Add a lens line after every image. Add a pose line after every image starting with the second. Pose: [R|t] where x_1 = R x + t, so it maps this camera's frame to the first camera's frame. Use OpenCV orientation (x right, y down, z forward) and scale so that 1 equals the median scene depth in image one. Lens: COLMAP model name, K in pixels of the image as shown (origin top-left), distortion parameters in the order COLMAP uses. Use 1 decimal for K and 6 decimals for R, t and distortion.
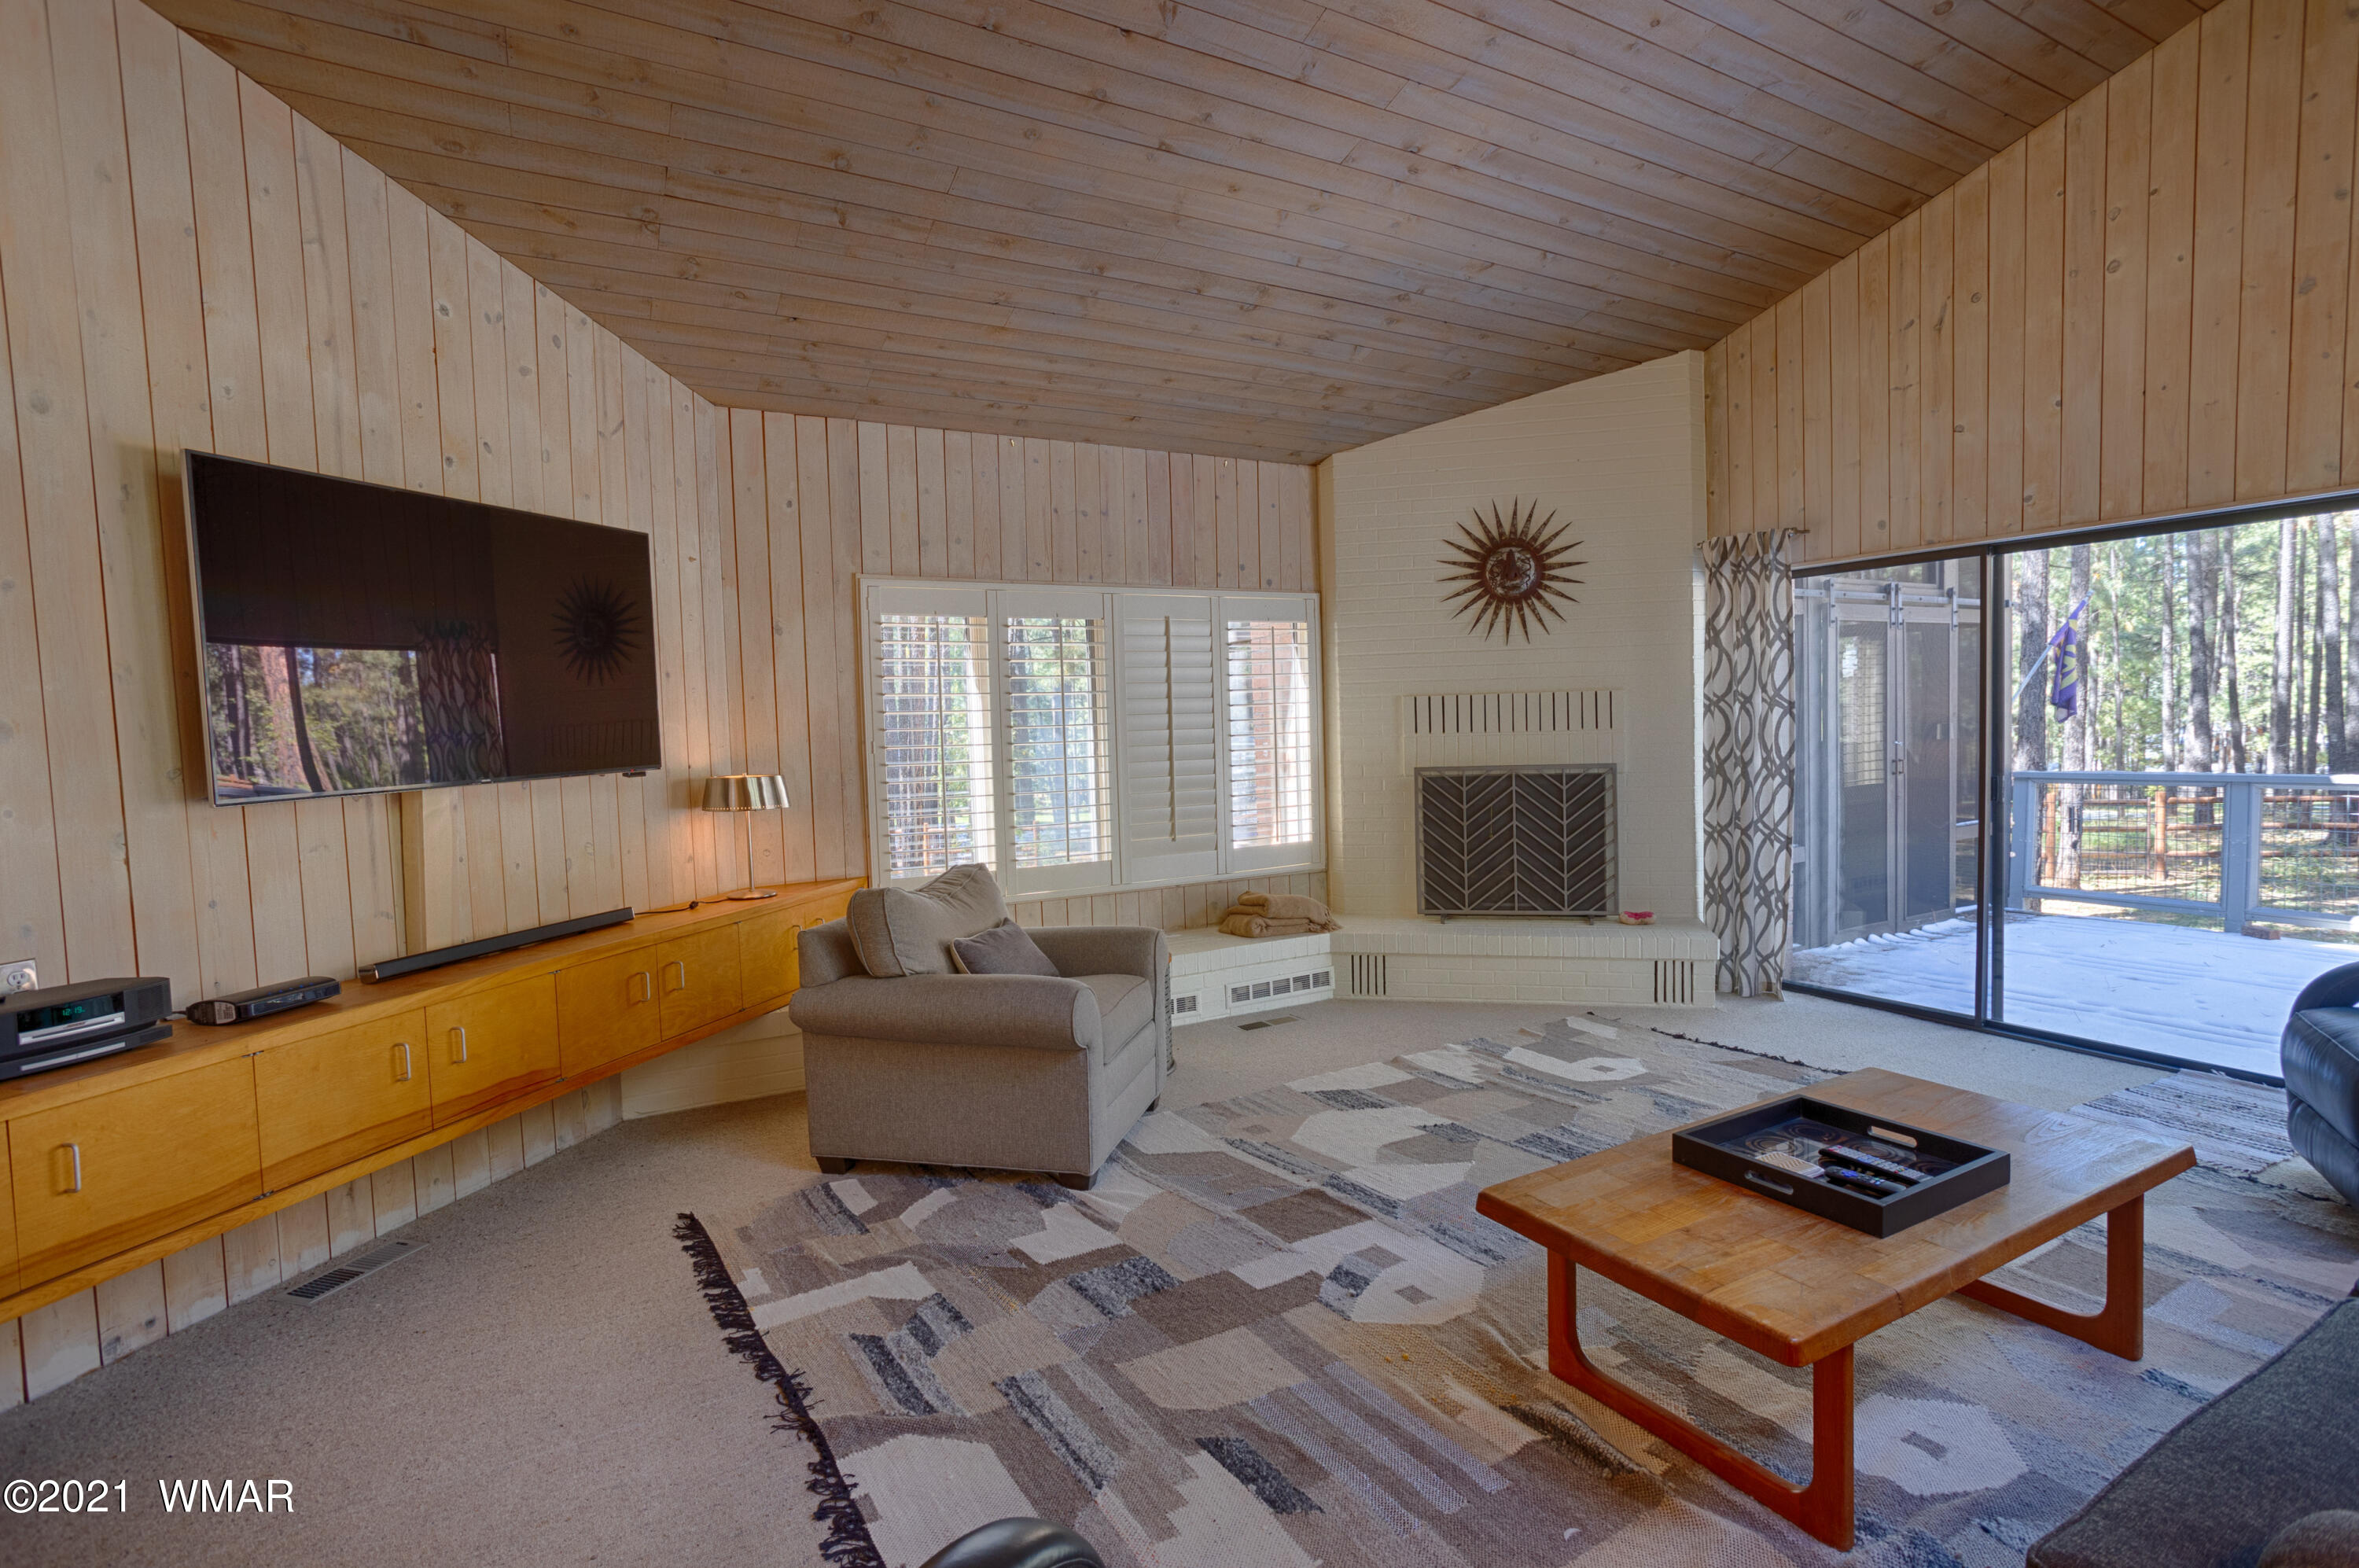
lens RADIAL K [[1136.9, 0, 1206.2], [0, 1136.9, 787.5], [0, 0, 1]] dist [-0.050383, 0.029082]
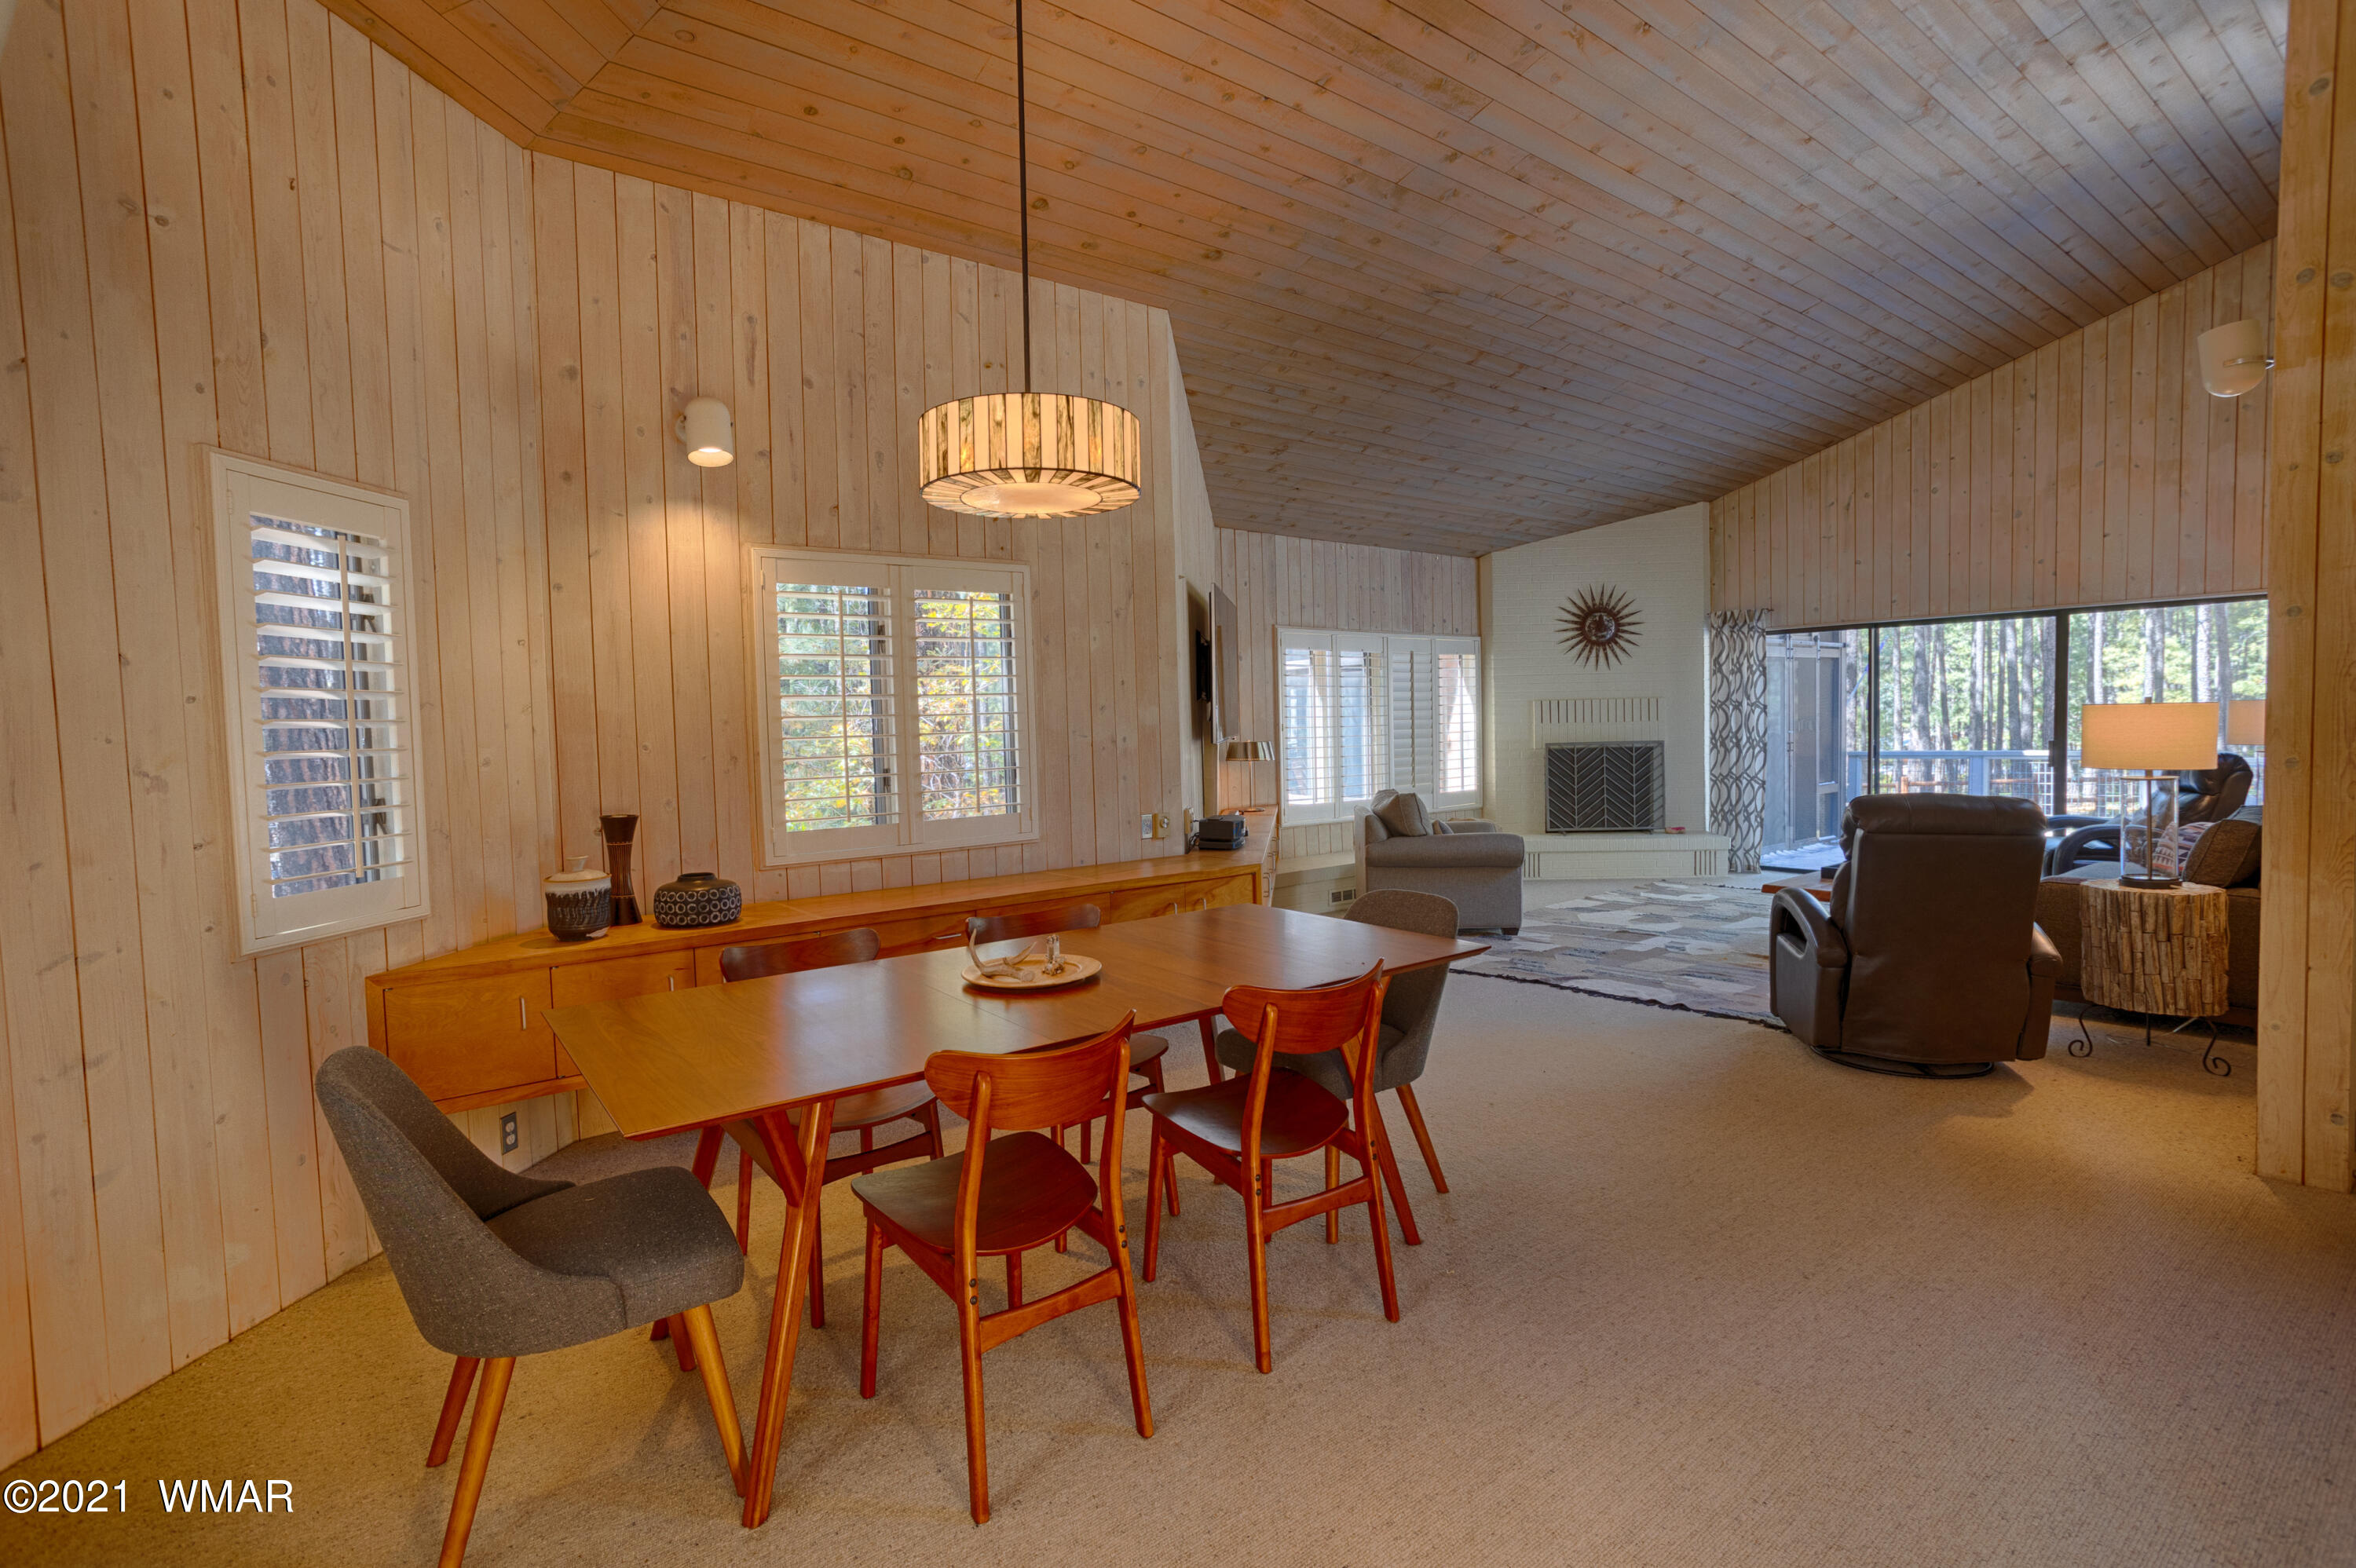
lens RADIAL K [[1131.9, 0, 1174.5], [0, 1131.9, 779.5], [0, 0, 1]] dist [-0.047720, 0.025007]
pose [[0.989124, -0.002049, 0.147069, -0.633997], [0.003602, 0.999941, -0.010289, 0.053856], [-0.147039, 0.010707, 0.989073, -0.588905]]
